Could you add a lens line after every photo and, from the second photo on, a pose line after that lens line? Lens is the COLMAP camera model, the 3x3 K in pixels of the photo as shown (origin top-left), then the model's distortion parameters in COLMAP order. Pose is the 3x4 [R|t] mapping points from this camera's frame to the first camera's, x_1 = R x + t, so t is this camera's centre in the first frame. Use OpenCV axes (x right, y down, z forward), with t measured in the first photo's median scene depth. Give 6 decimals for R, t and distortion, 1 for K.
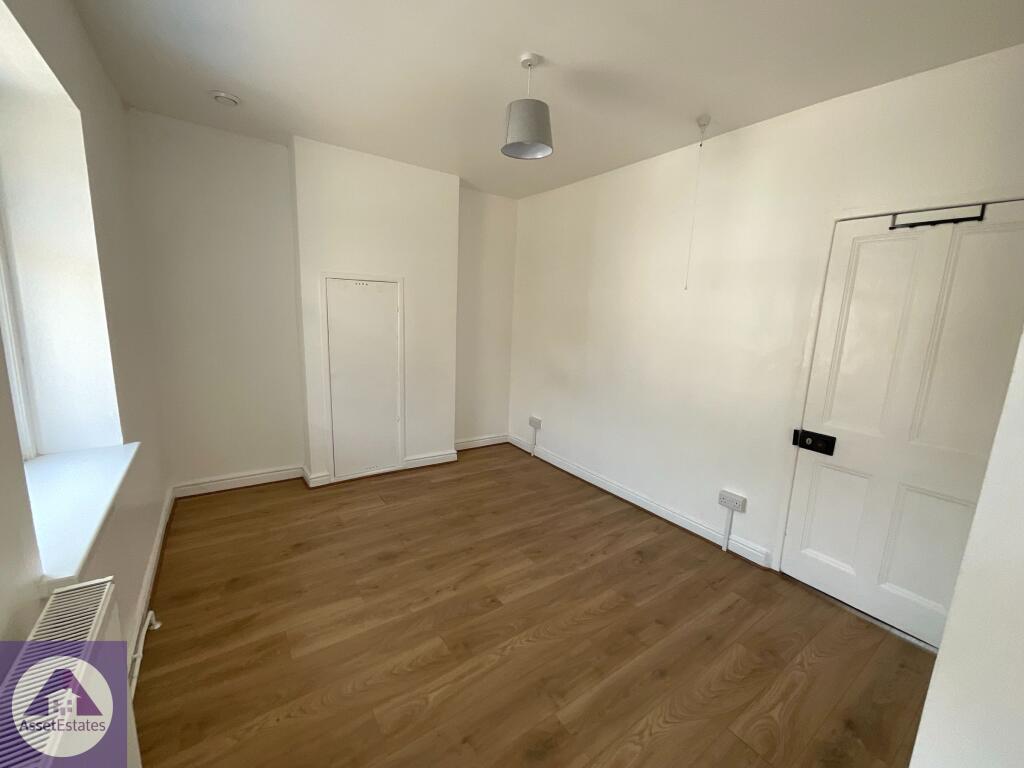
lens RADIAL K [[414.1, 0, 511.3], [0, 414.1, 383.0], [0, 0, 1]] dist [-0.003969, 0.000496]
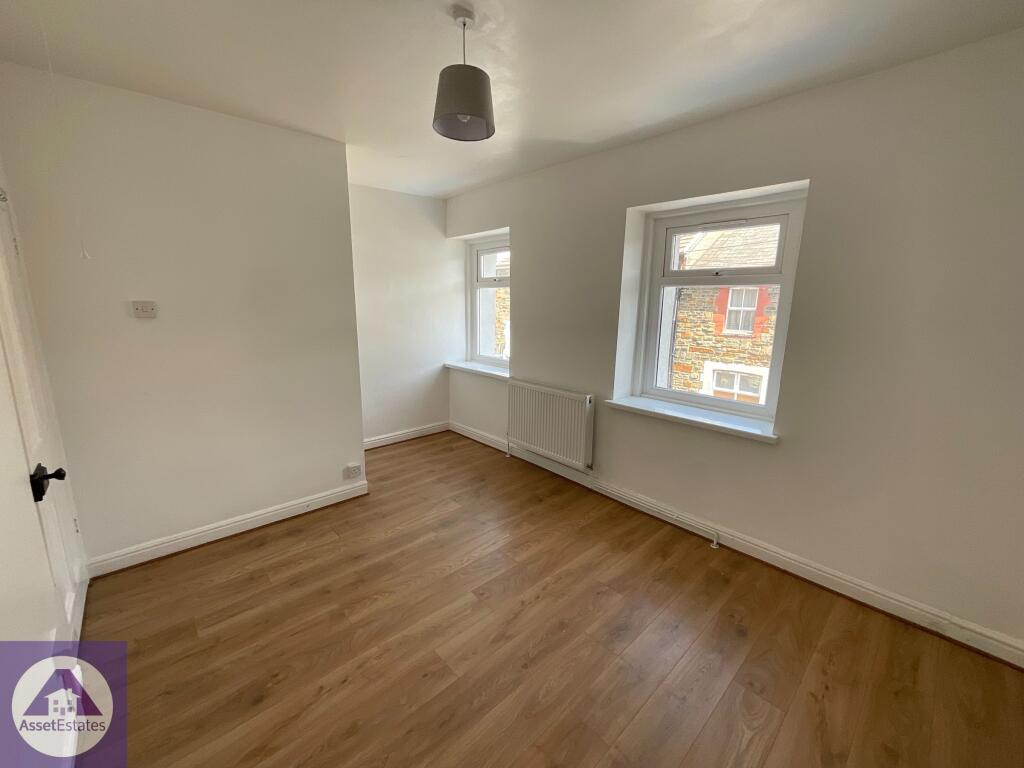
lens RADIAL K [[414.1, 0, 510.9], [0, 414.1, 383.1], [0, 0, 1]] dist [-0.003969, 0.000496]
pose [[-0.989725, -0.027543, -0.140307, 0.043173], [-0.076618, 0.930661, 0.357771, -0.337298], [0.120724, 0.364845, -0.923208, 1.742114]]
